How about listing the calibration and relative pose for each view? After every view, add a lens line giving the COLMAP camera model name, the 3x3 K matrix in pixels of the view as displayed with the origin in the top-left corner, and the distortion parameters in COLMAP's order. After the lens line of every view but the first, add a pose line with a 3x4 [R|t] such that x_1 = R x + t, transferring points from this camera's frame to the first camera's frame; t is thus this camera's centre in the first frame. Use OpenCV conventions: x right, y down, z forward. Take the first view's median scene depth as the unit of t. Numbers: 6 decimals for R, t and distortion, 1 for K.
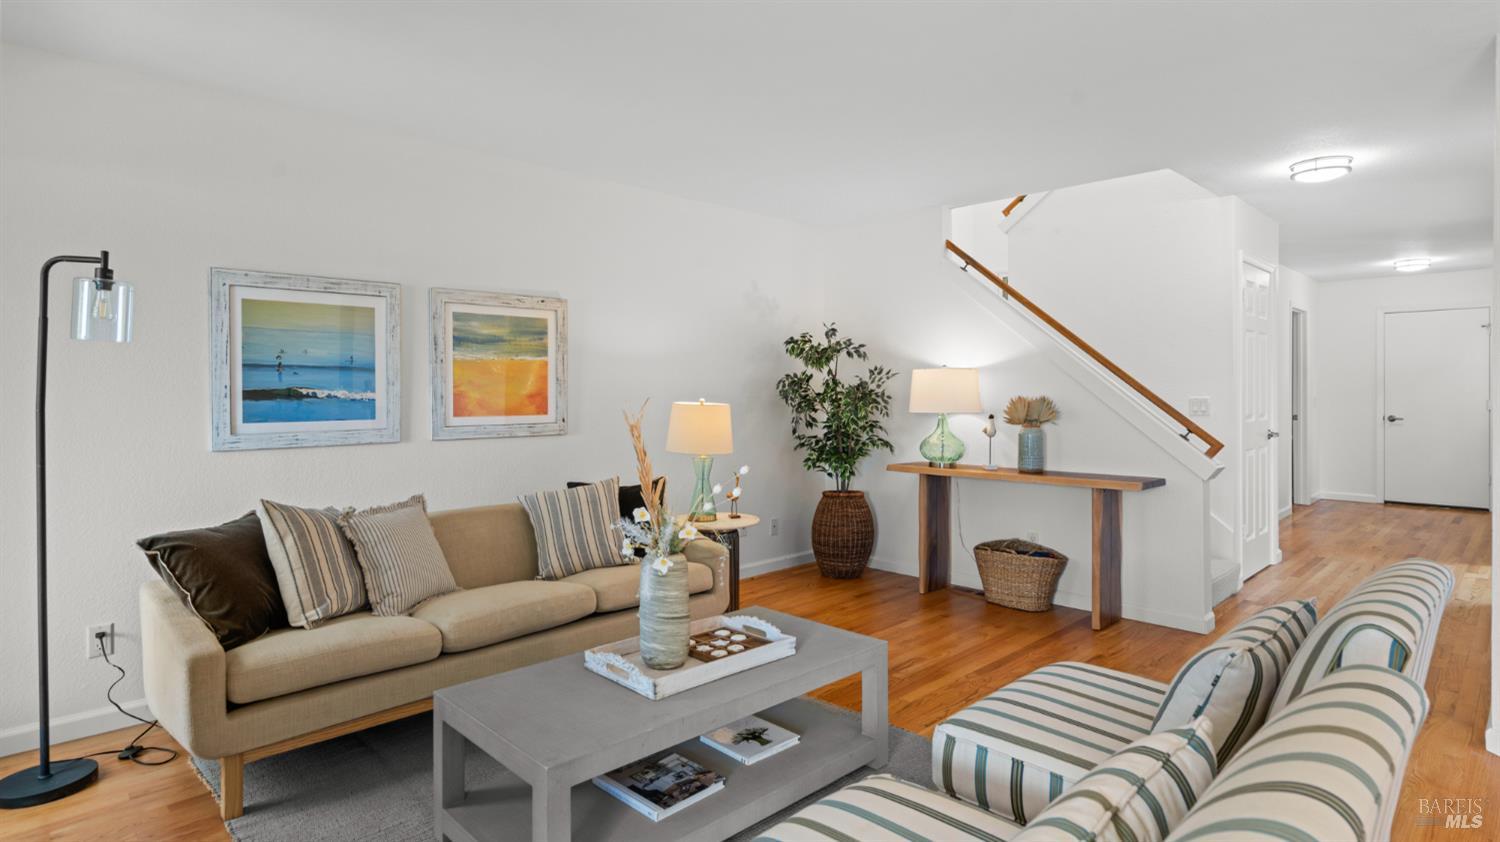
lens RADIAL K [[773.8, 0, 751.6], [0, 773.8, 394.1], [0, 0, 1]] dist [-0.001832, 0.000101]
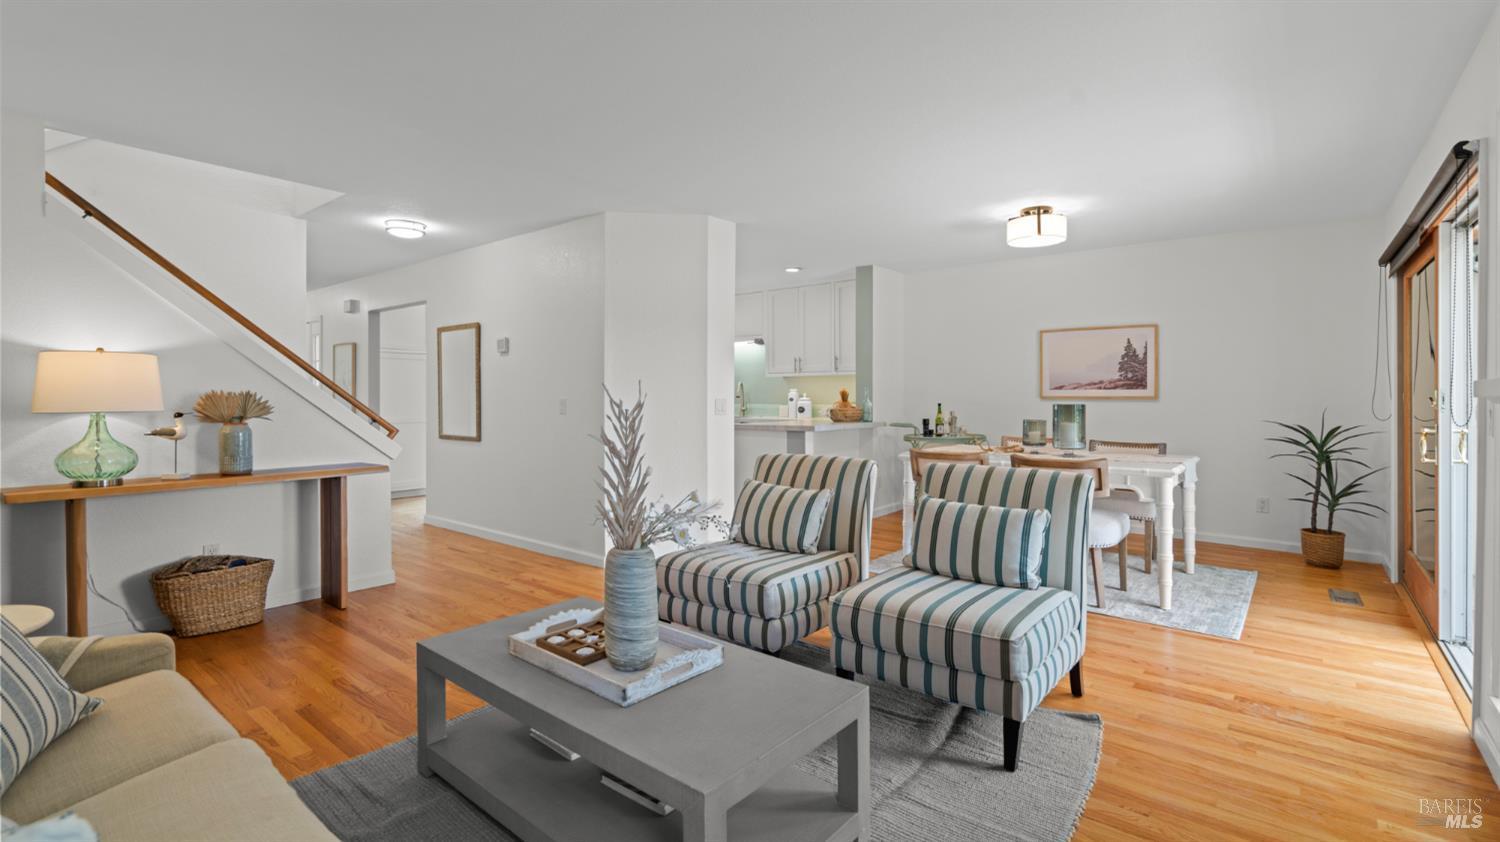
lens RADIAL K [[683.3, 0, 751.9], [0, 683.3, 408.4], [0, 0, 1]] dist [-0.031020, 0.000059]
pose [[-0.116646, -0.014824, 0.993063, -0.491221], [0.001838, 0.999884, 0.015142, 0.012671], [-0.993172, 0.003591, -0.116606, 0.493469]]
